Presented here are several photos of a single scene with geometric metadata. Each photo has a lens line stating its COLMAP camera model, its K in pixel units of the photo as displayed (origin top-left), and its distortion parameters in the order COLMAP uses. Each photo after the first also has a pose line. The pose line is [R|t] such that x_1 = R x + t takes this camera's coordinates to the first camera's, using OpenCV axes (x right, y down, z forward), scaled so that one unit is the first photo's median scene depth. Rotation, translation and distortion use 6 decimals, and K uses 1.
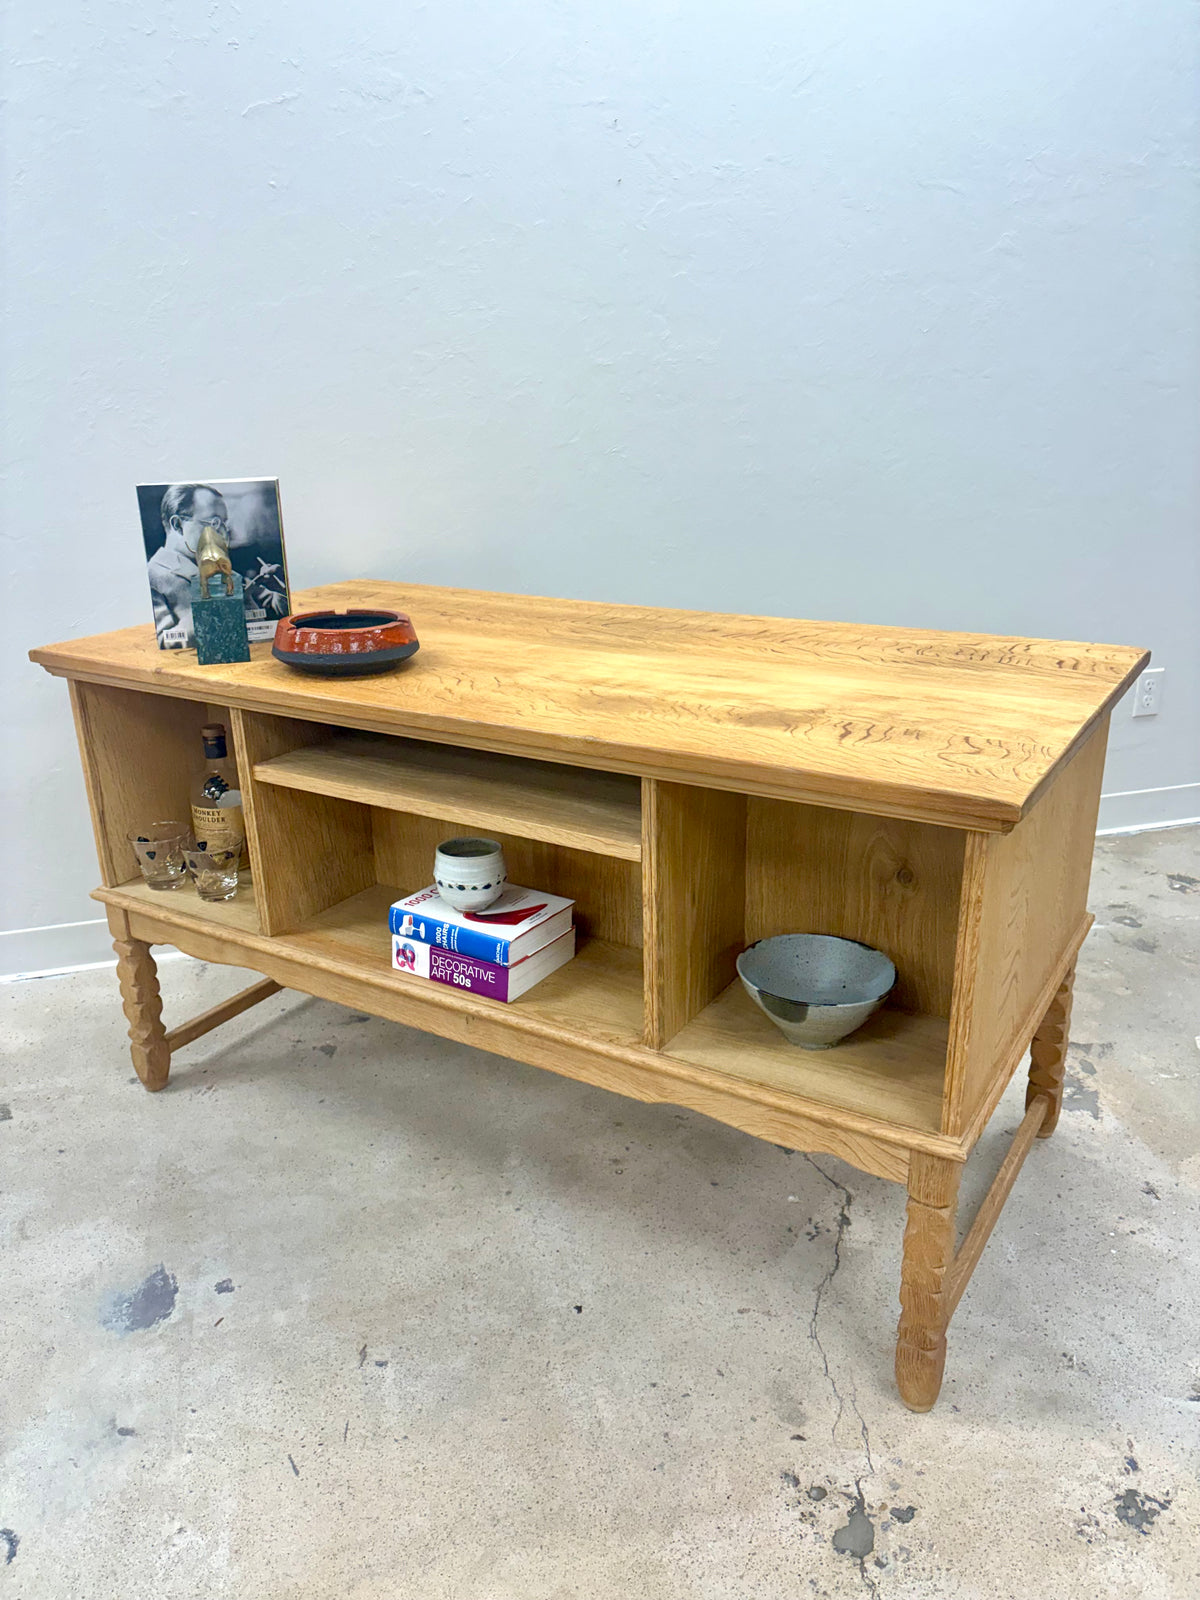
lens RADIAL K [[1211.2, 0, 598.9], [0, 1211.2, 815.0], [0, 0, 1]] dist [0.024981, -0.006006]
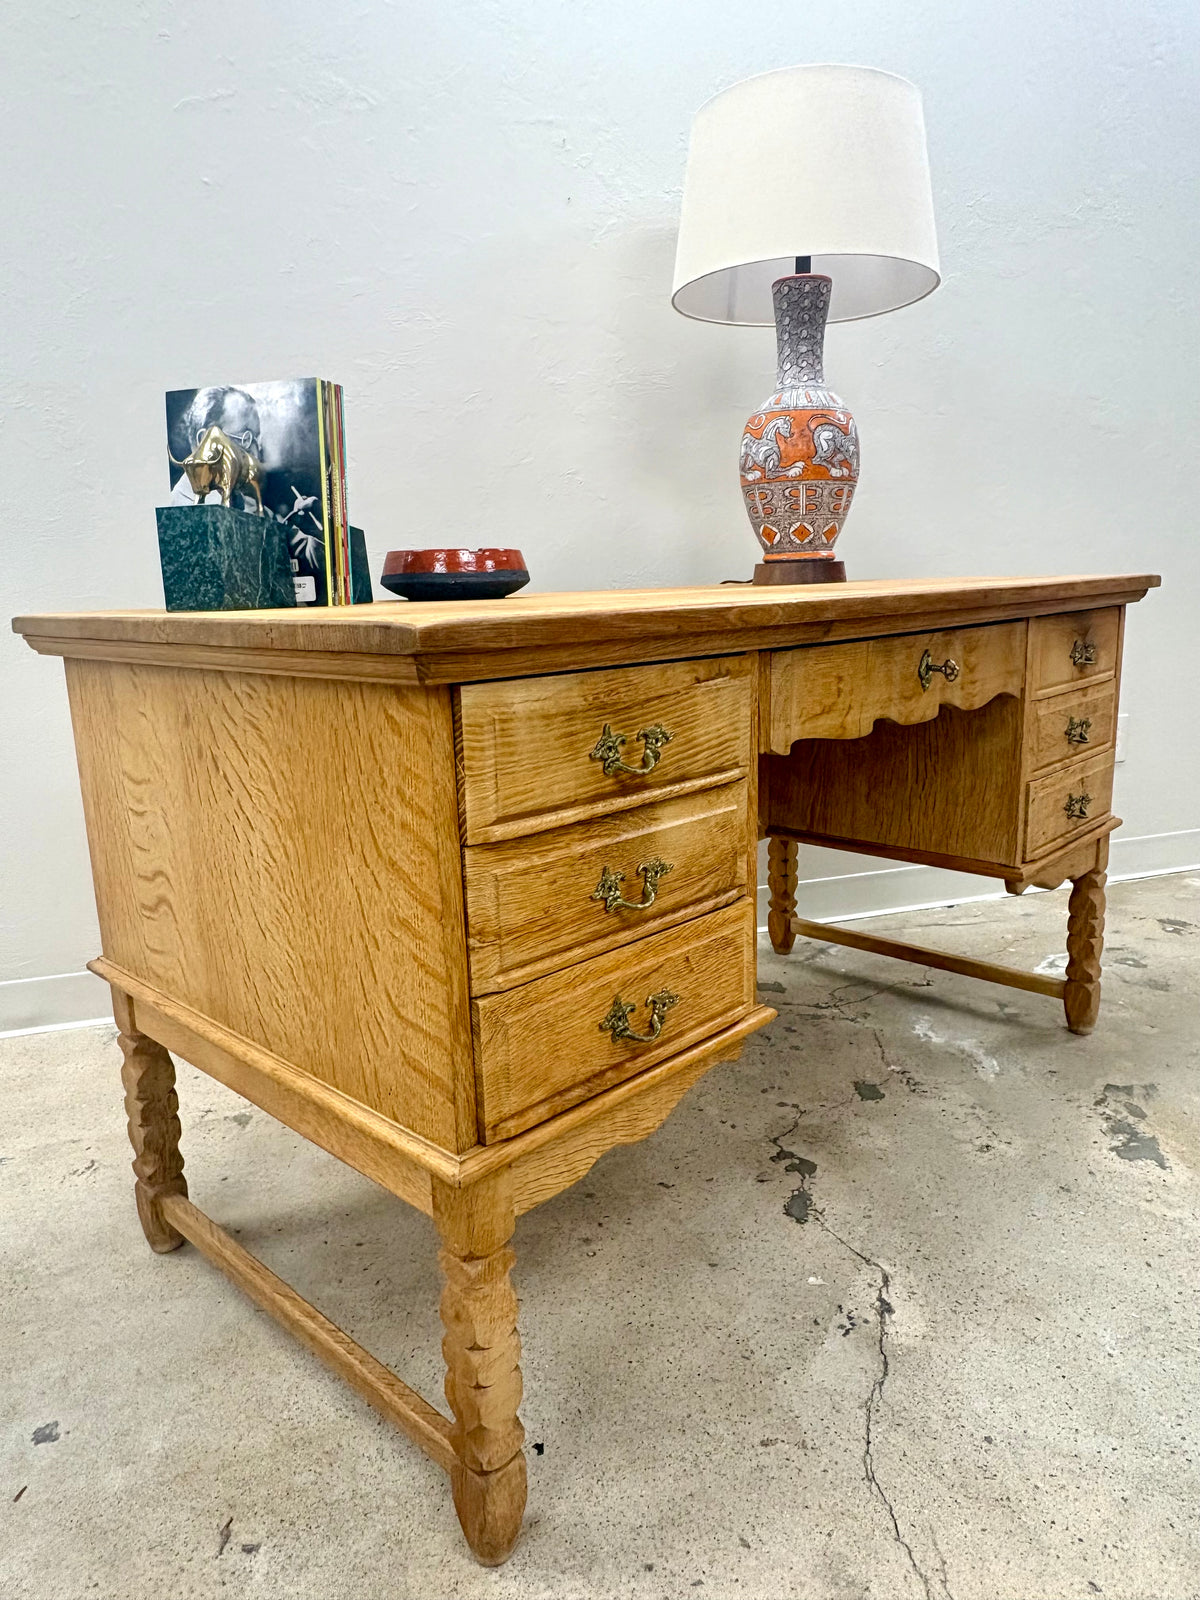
lens RADIAL K [[1055.4, 0, 602.6], [0, 1055.4, 802.7], [0, 0, 1]] dist [0.002544, 0.002029]
pose [[0.999102, -0.017381, 0.038640, 0.003022], [0.022653, 0.989823, -0.140486, 0.112082], [-0.035805, 0.141235, 0.989328, 0.313016]]
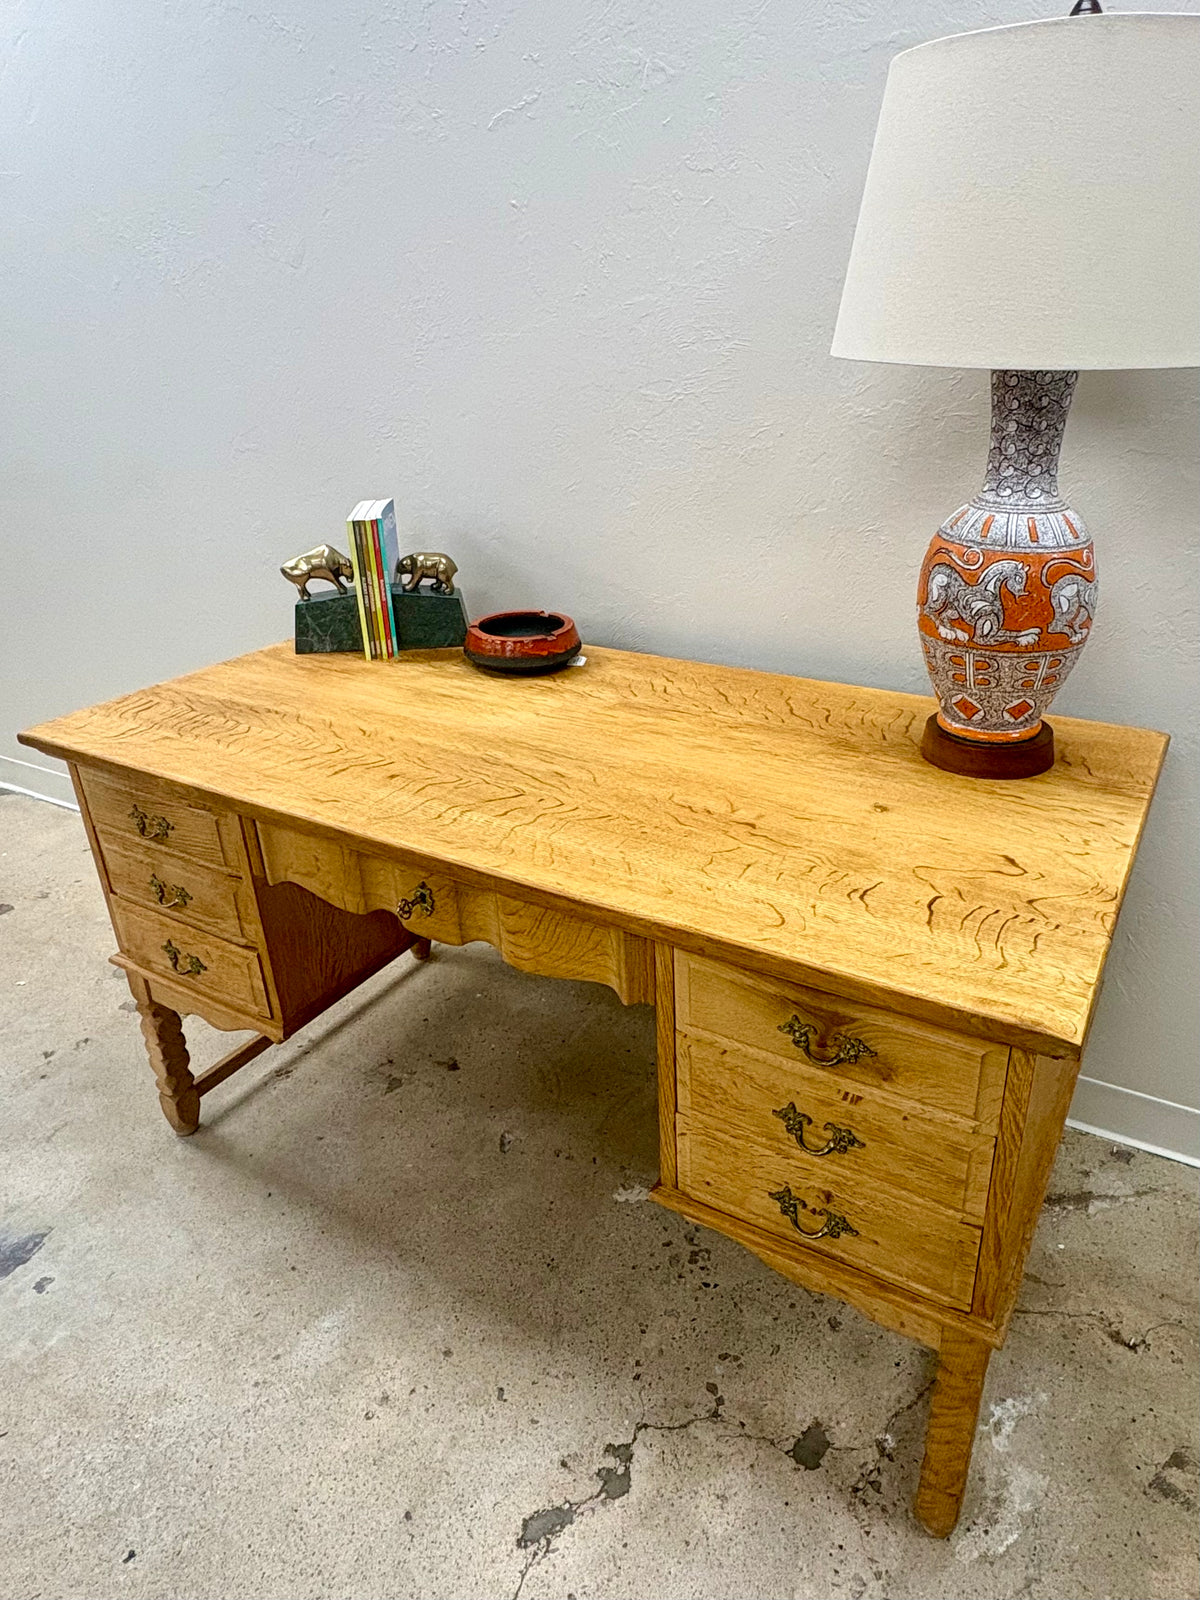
lens RADIAL K [[1003.0, 0, 633.6], [0, 1003.0, 794.2], [0, 0, 1]] dist [0.000671, 0.000310]
pose [[0.274135, 0.424029, -0.863162, 0.881887], [-0.314973, 0.887629, 0.336015, -0.428118], [0.908649, 0.179759, 0.376888, 0.862284]]
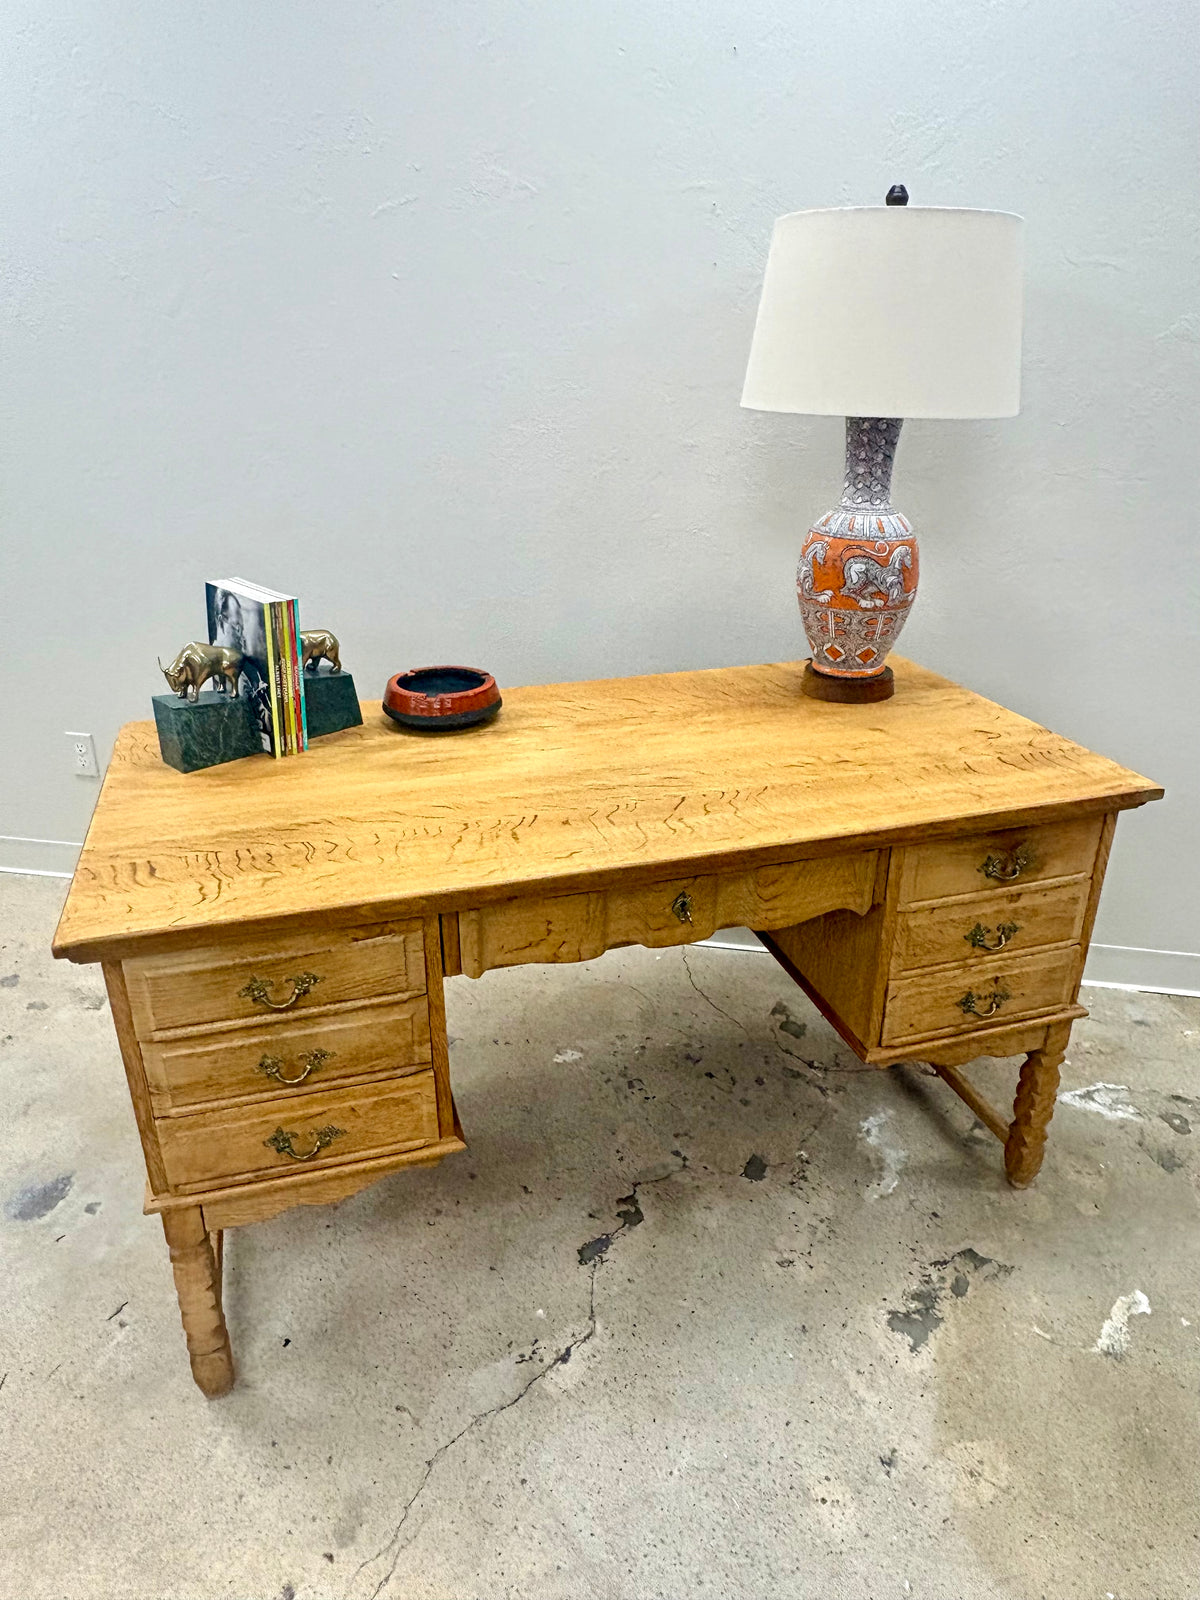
lens RADIAL K [[1055.4, 0, 602.6], [0, 1055.4, 802.7], [0, 0, 1]] dist [0.002544, 0.002029]
pose [[0.892401, 0.204481, -0.402254, 0.514691], [-0.174981, 0.978496, 0.109211, -0.234148], [0.415936, -0.027073, 0.908991, 0.230281]]
